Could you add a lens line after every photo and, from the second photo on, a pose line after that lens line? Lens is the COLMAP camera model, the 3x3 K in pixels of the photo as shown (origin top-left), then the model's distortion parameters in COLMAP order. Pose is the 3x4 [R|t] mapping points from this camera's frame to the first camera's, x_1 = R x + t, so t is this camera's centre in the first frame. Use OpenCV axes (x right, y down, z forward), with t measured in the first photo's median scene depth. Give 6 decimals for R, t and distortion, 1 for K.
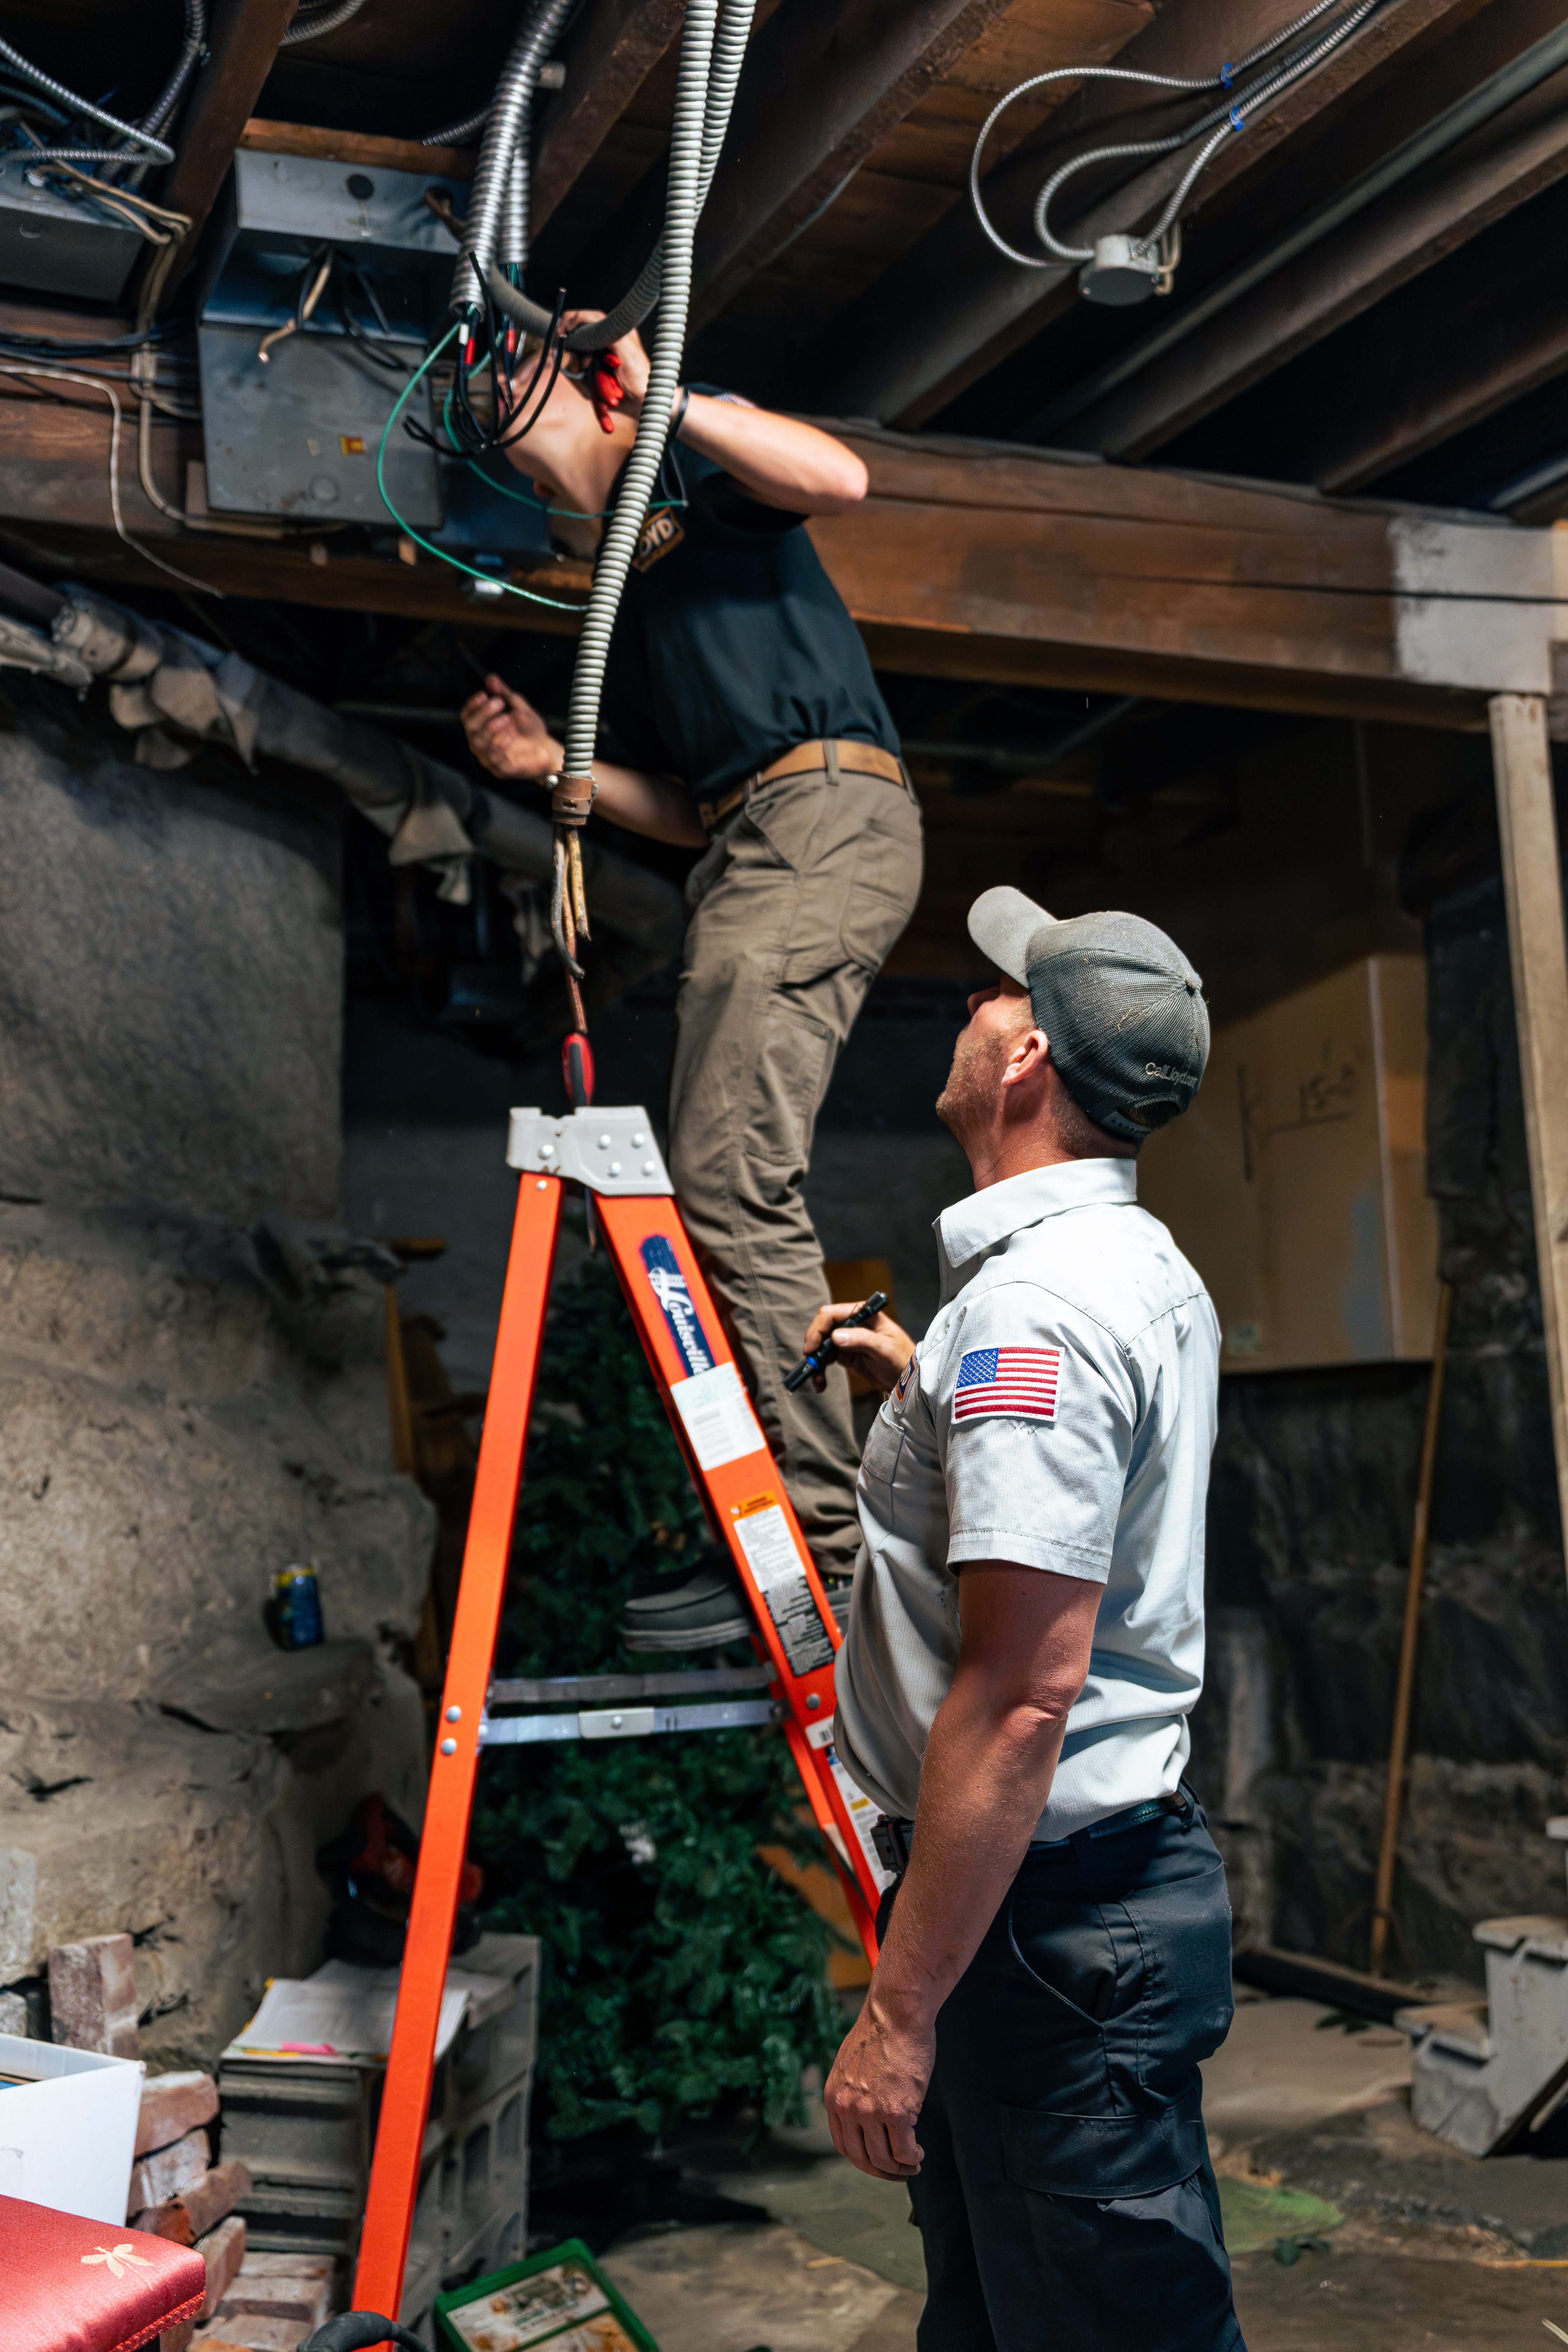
lens RADIAL K [[2487.4, 0, 782.2], [0, 2487.4, 1174.5], [0, 0, 1]] dist [-0.017969, 0.000000]
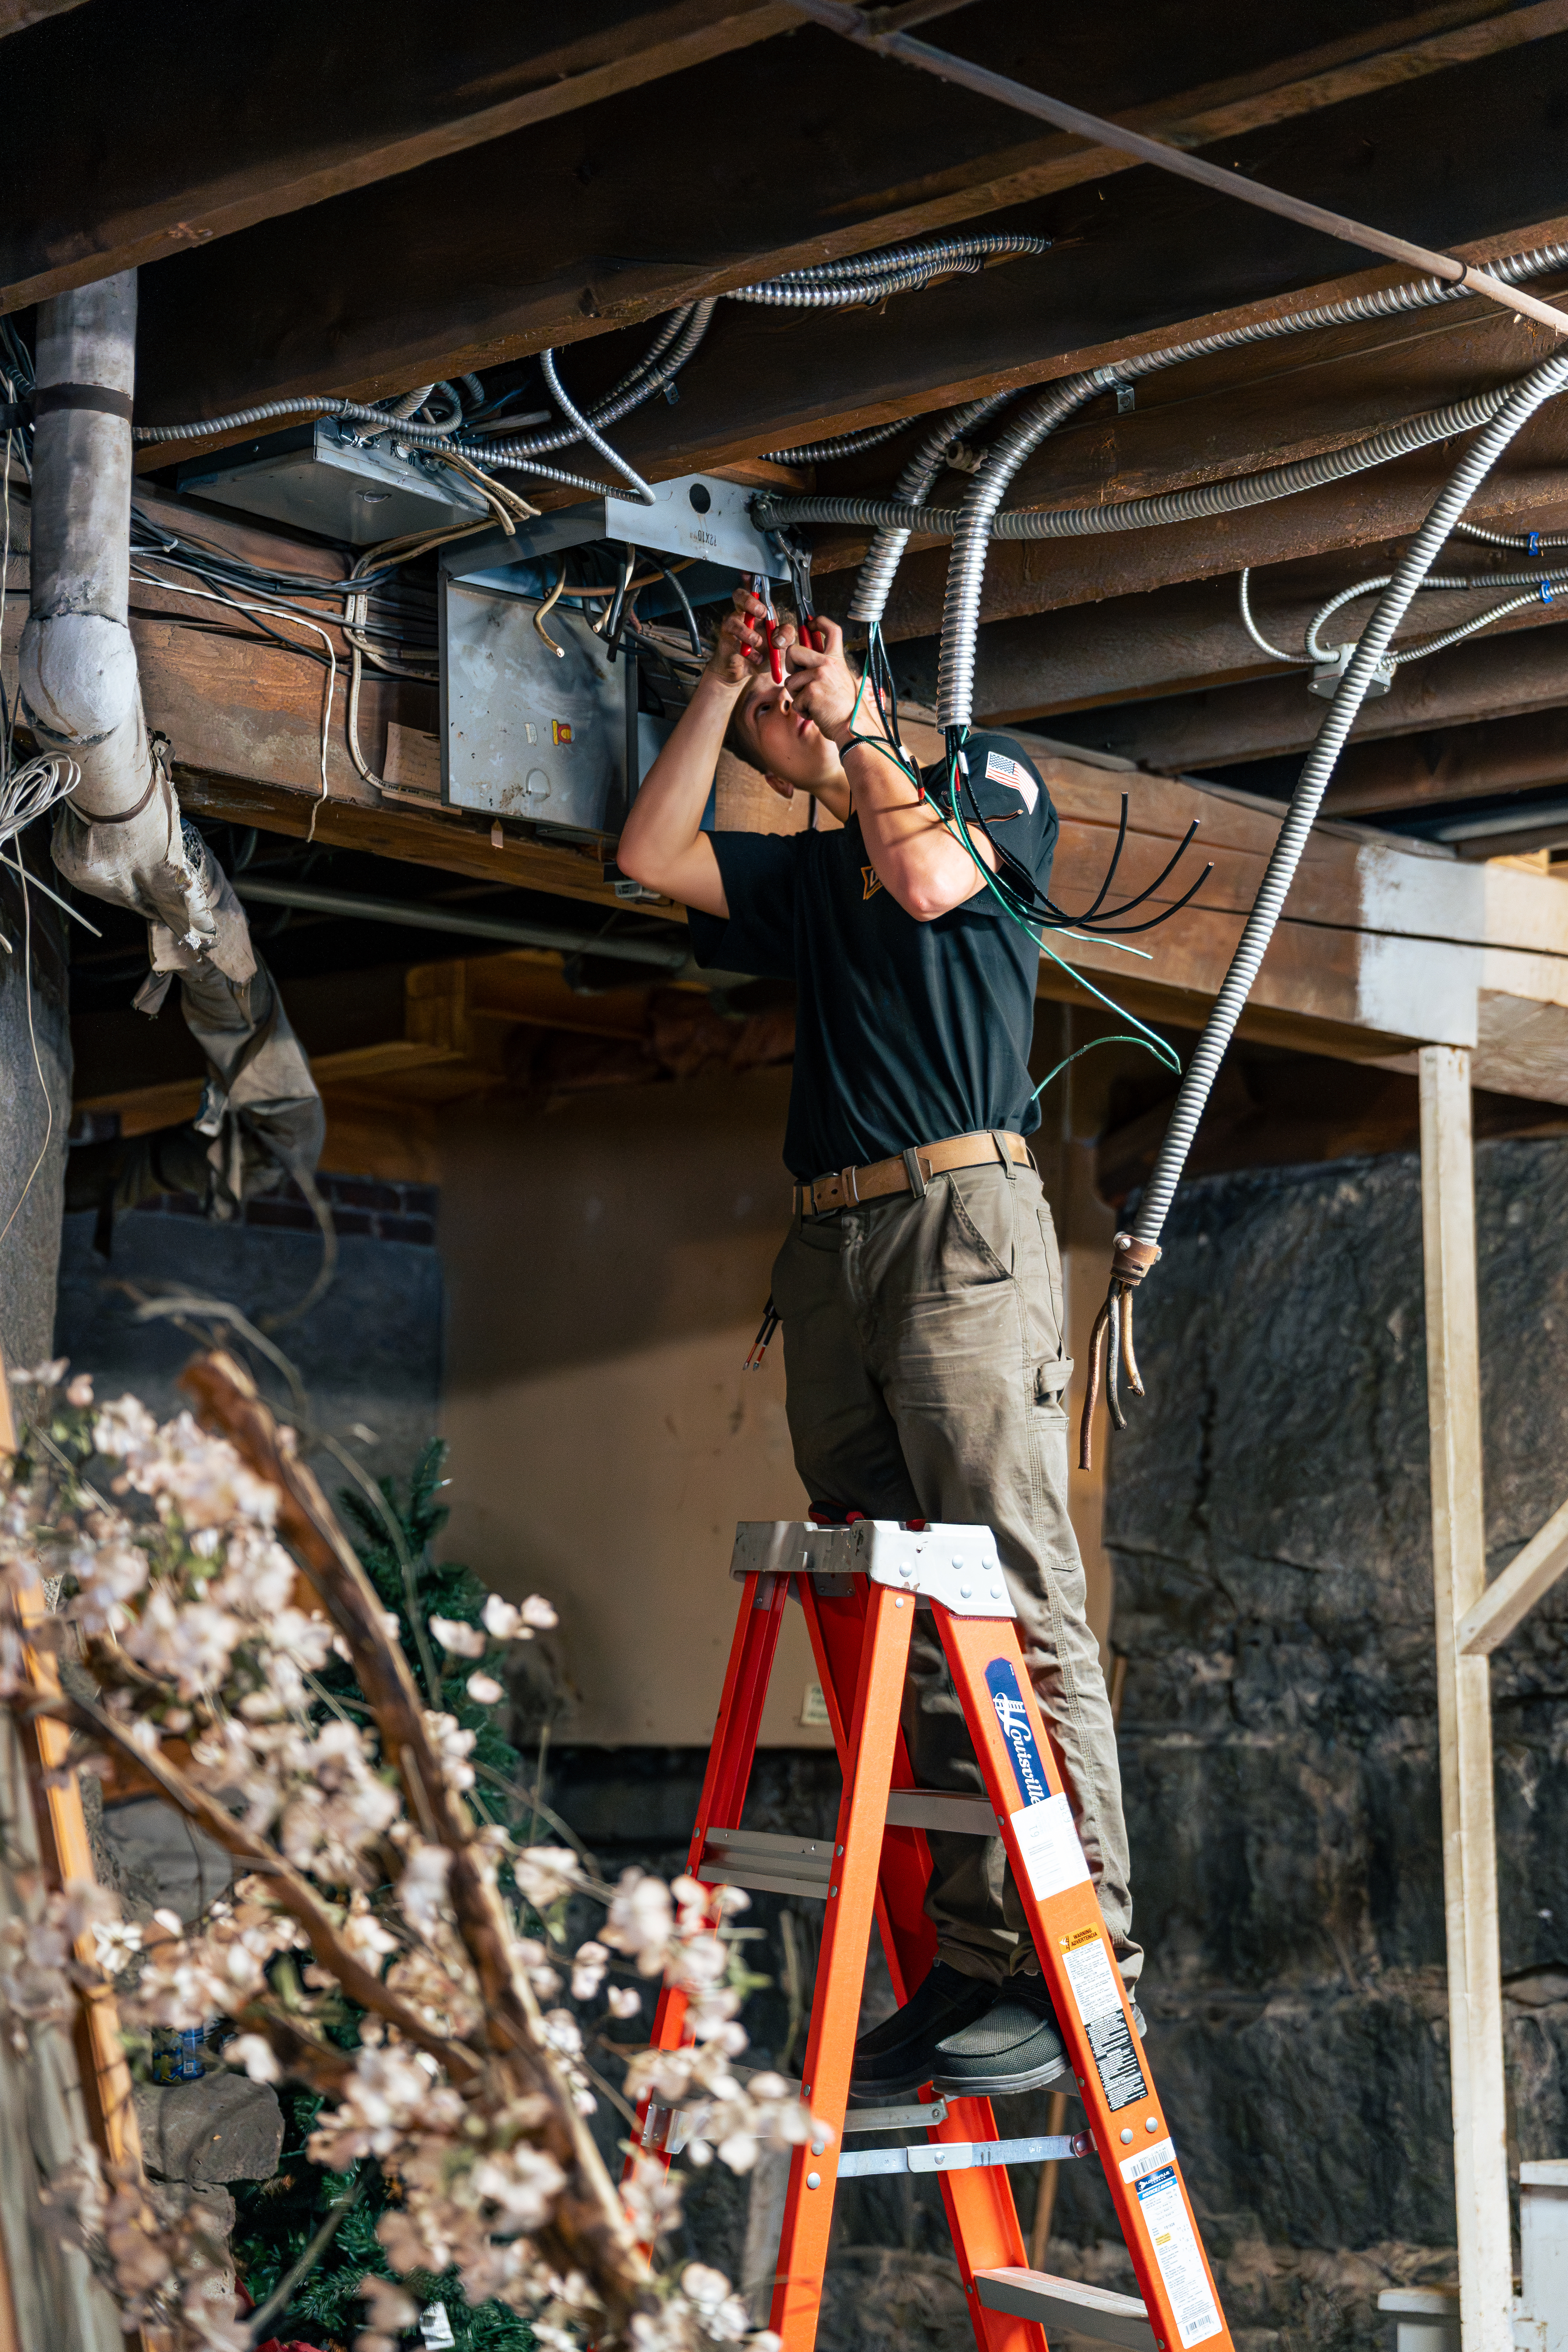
lens RADIAL K [[4269.9, 0, 792.3], [0, 4269.9, 1169.3], [0, 0, 1]] dist [0.003883, 0.000000]
pose [[0.916521, 0.094430, 0.388681, -0.690977], [-0.082404, 0.995465, -0.047539, -0.070222], [-0.391407, 0.011542, 0.920145, -0.453147]]
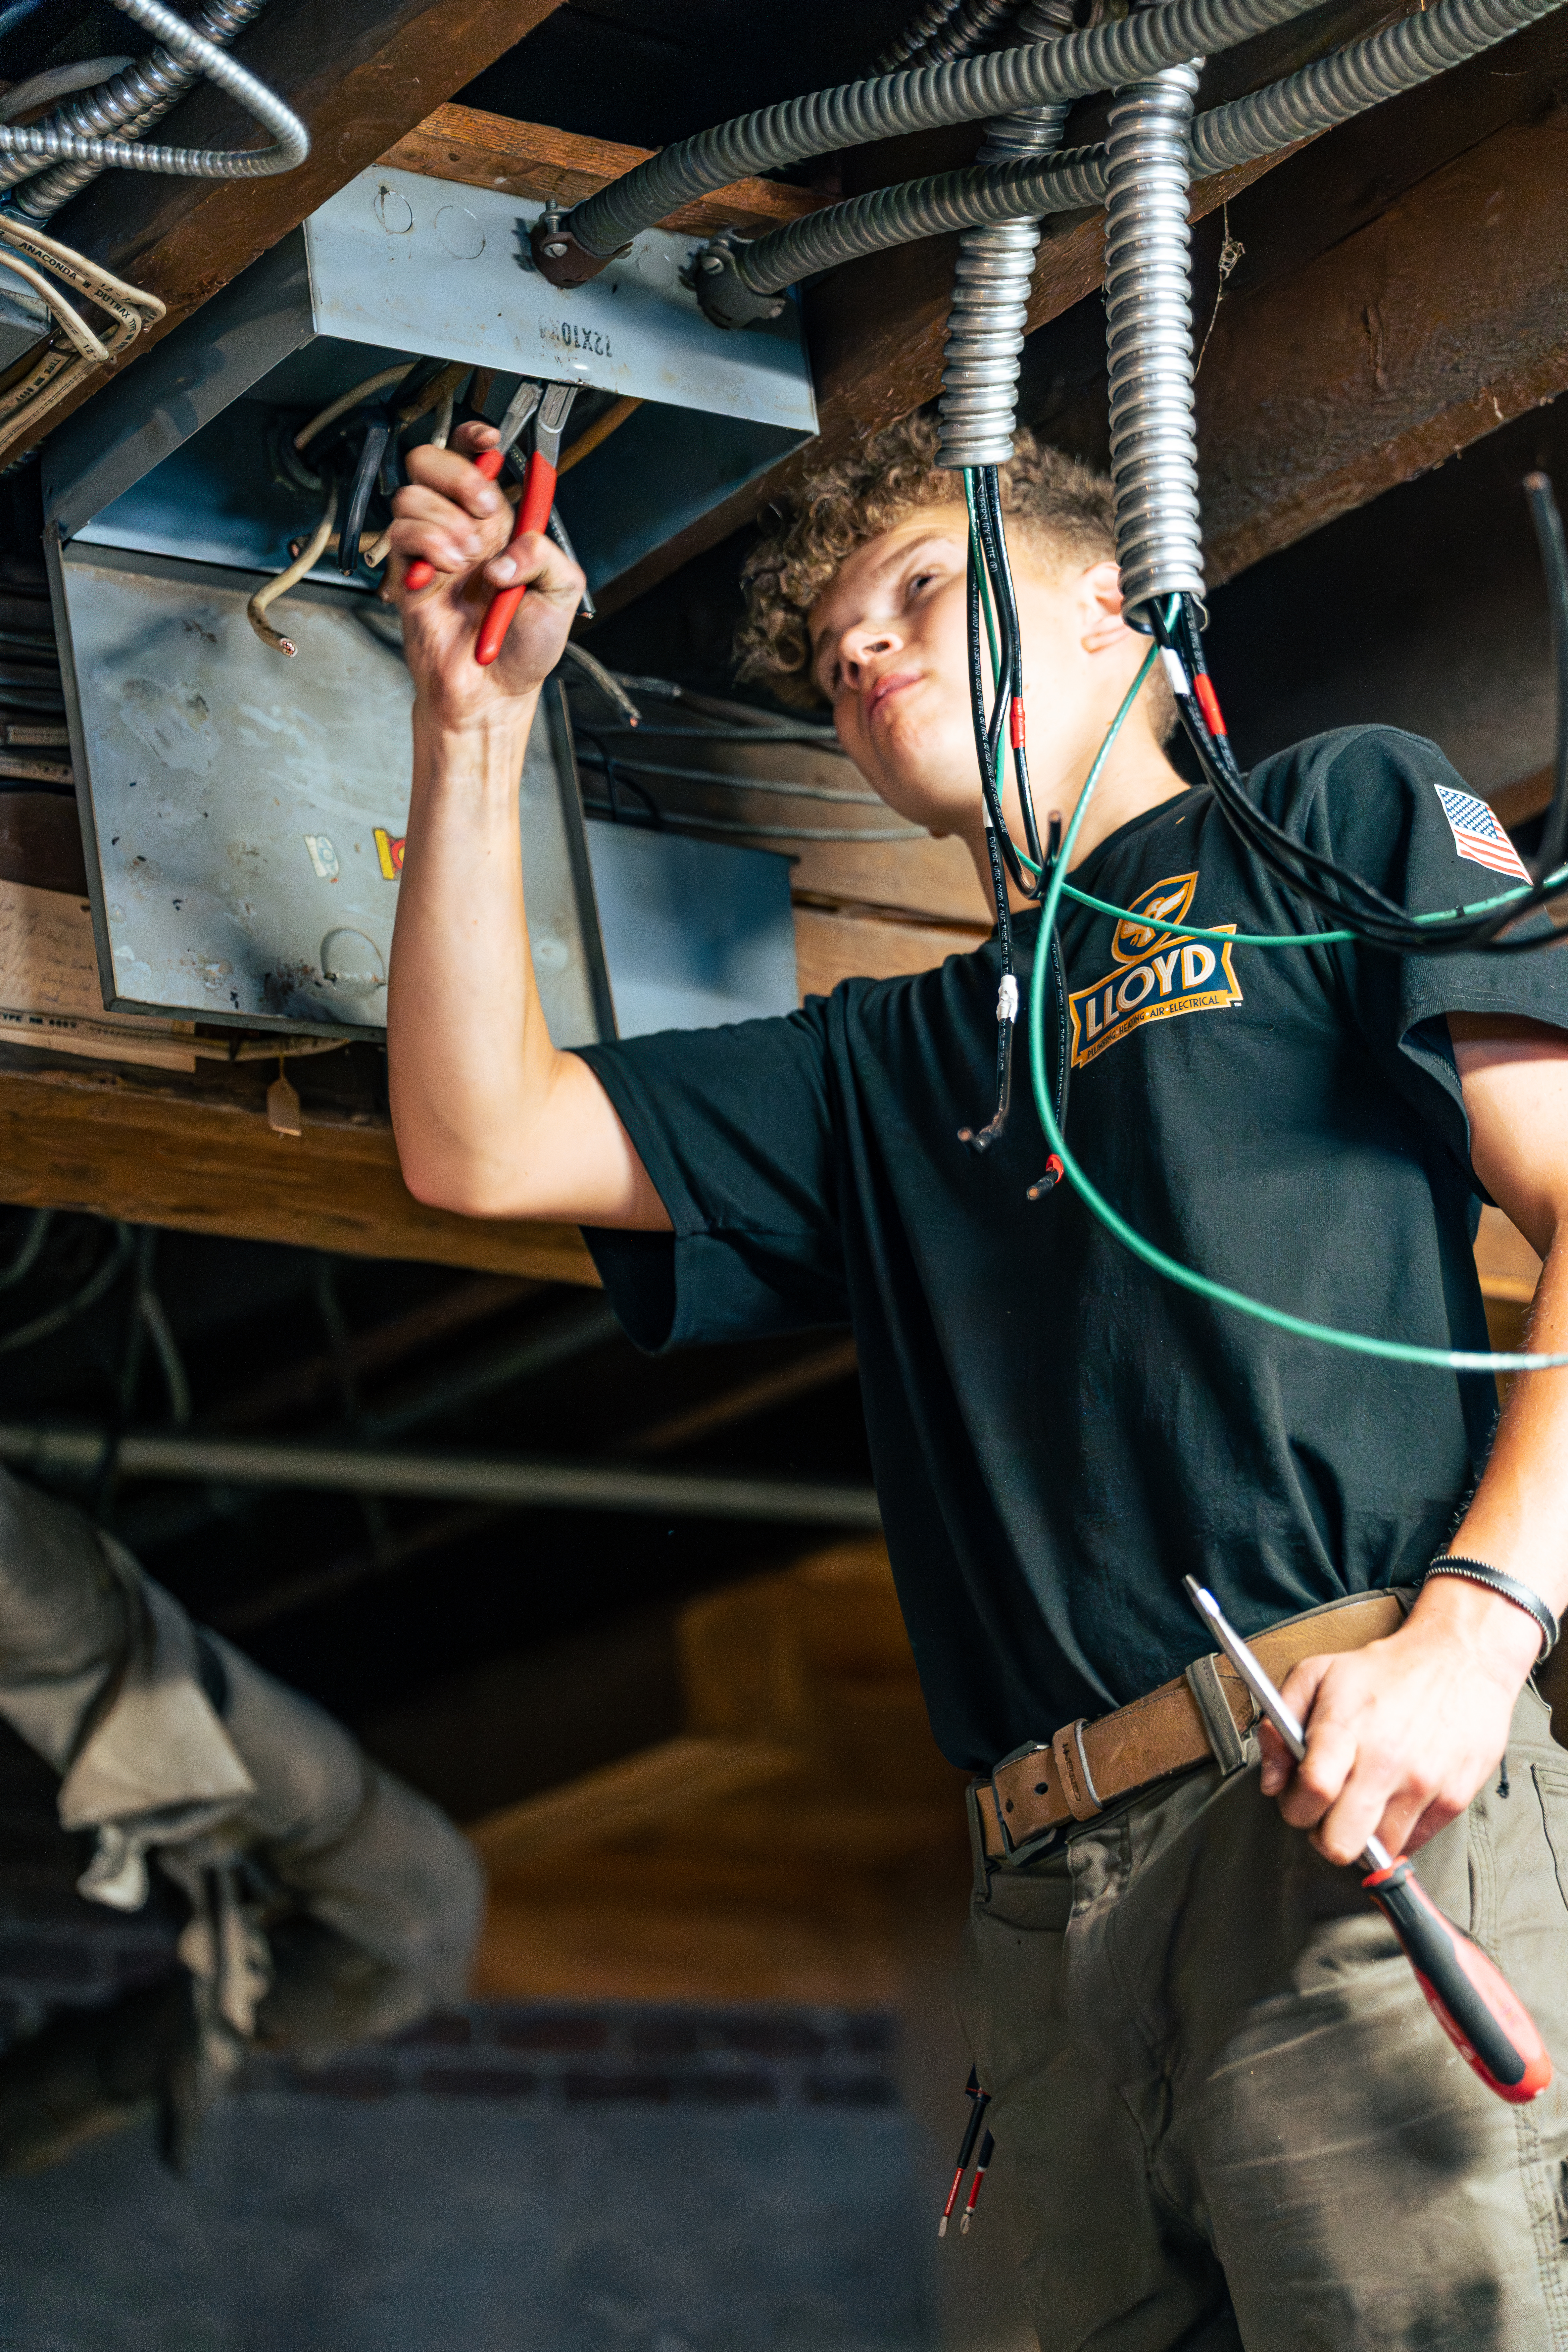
lens RADIAL K [[5259.3, 0, 780.6], [0, 5259.3, 1192.0], [0, 0, 1]] dist [0.066164, 0.000000]
pose [[0.978836, 0.026551, 0.202918, -0.288881], [0.016162, 0.978421, -0.205987, -0.062358], [-0.204008, 0.204908, 0.957284, 0.176855]]
